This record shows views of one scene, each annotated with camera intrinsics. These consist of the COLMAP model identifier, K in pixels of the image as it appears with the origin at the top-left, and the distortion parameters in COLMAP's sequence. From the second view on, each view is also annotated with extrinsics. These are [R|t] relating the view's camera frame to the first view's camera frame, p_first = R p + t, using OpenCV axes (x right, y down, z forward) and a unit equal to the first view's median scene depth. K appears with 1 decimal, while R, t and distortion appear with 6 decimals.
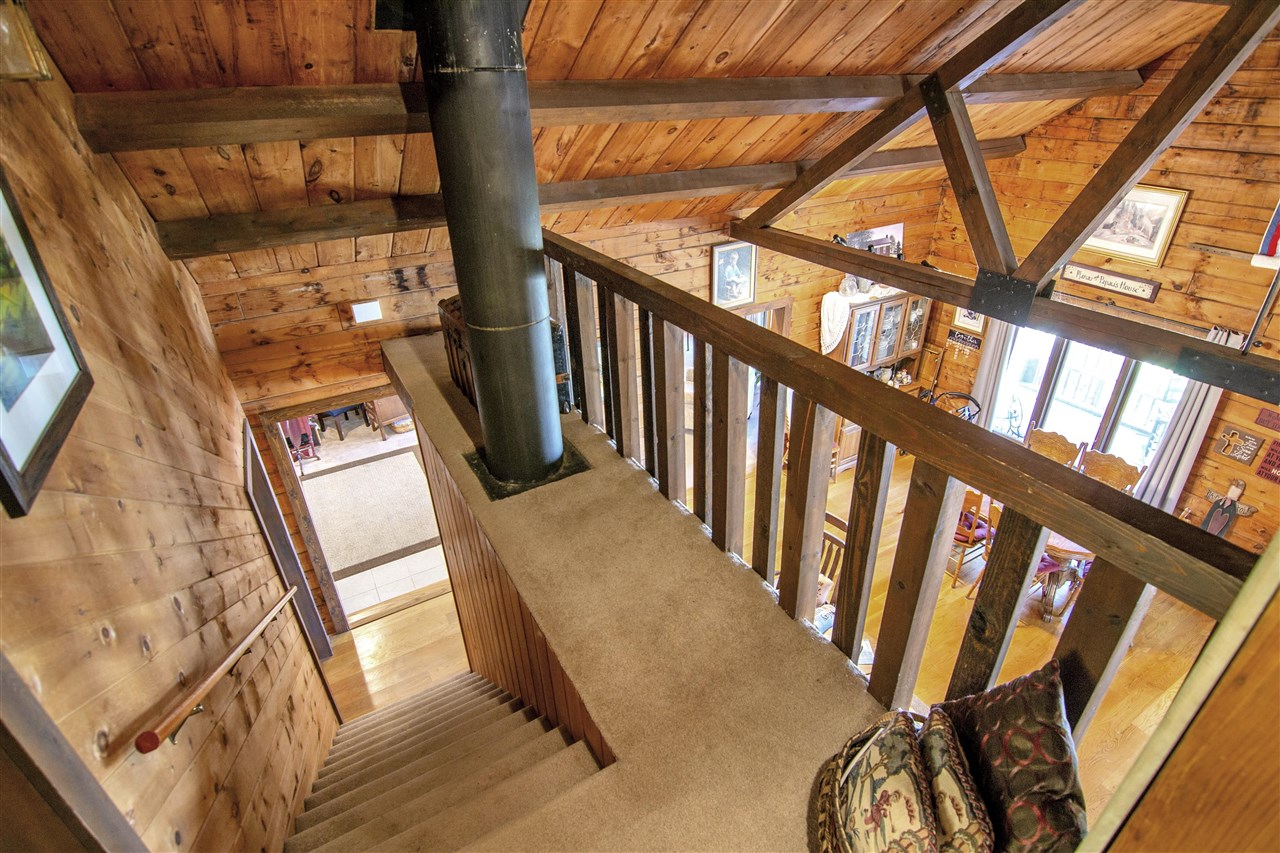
lens RADIAL K [[627.4, 0, 640.0], [0, 627.4, 426.5], [0, 0, 1]] dist [-0.012364, -0.005295]
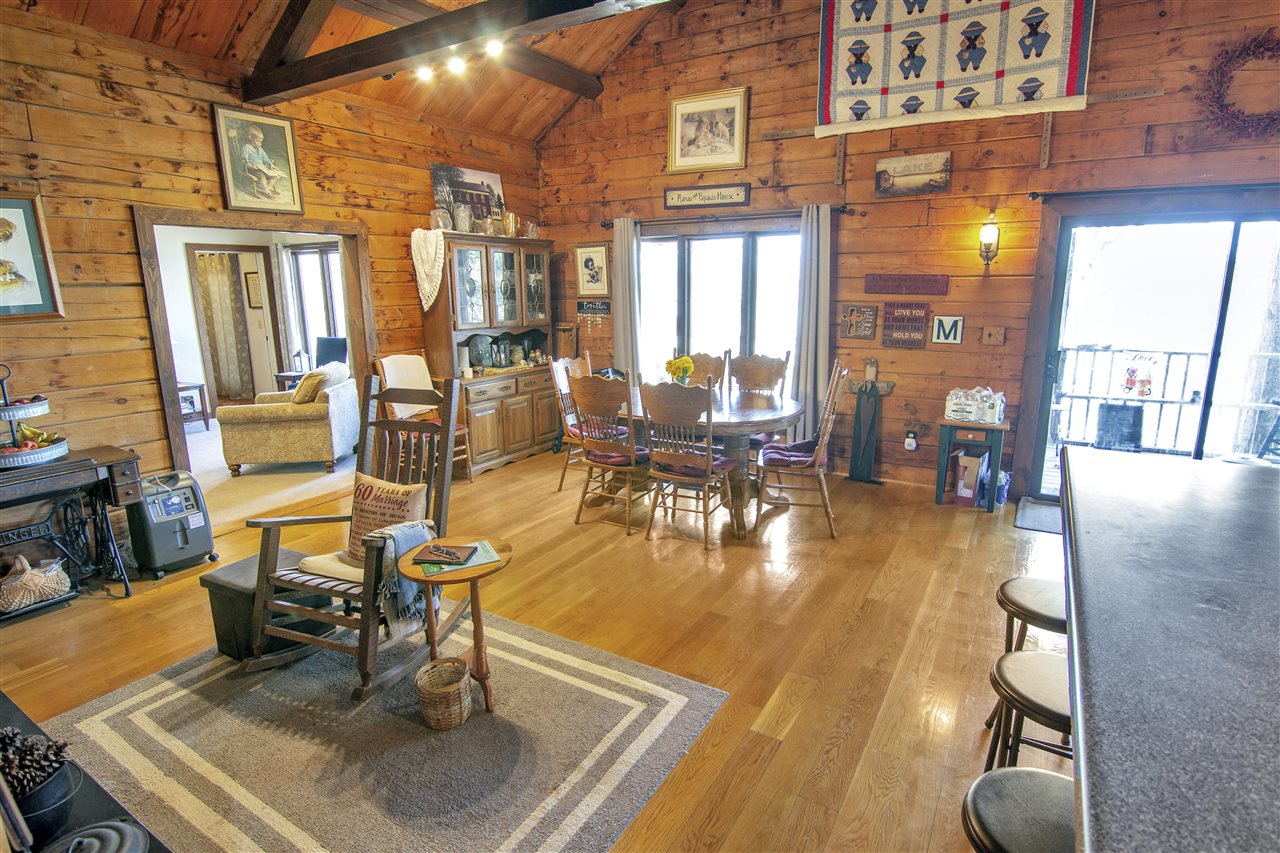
lens RADIAL K [[648.2, 0, 640.0], [0, 648.2, 426.5], [0, 0, 1]] dist [0.002308, -0.013567]
pose [[0.881088, -0.082577, 0.465687, 0.170517], [0.218178, 0.944577, -0.245302, 0.326878], [-0.419621, 0.317735, 0.850272, 0.308280]]
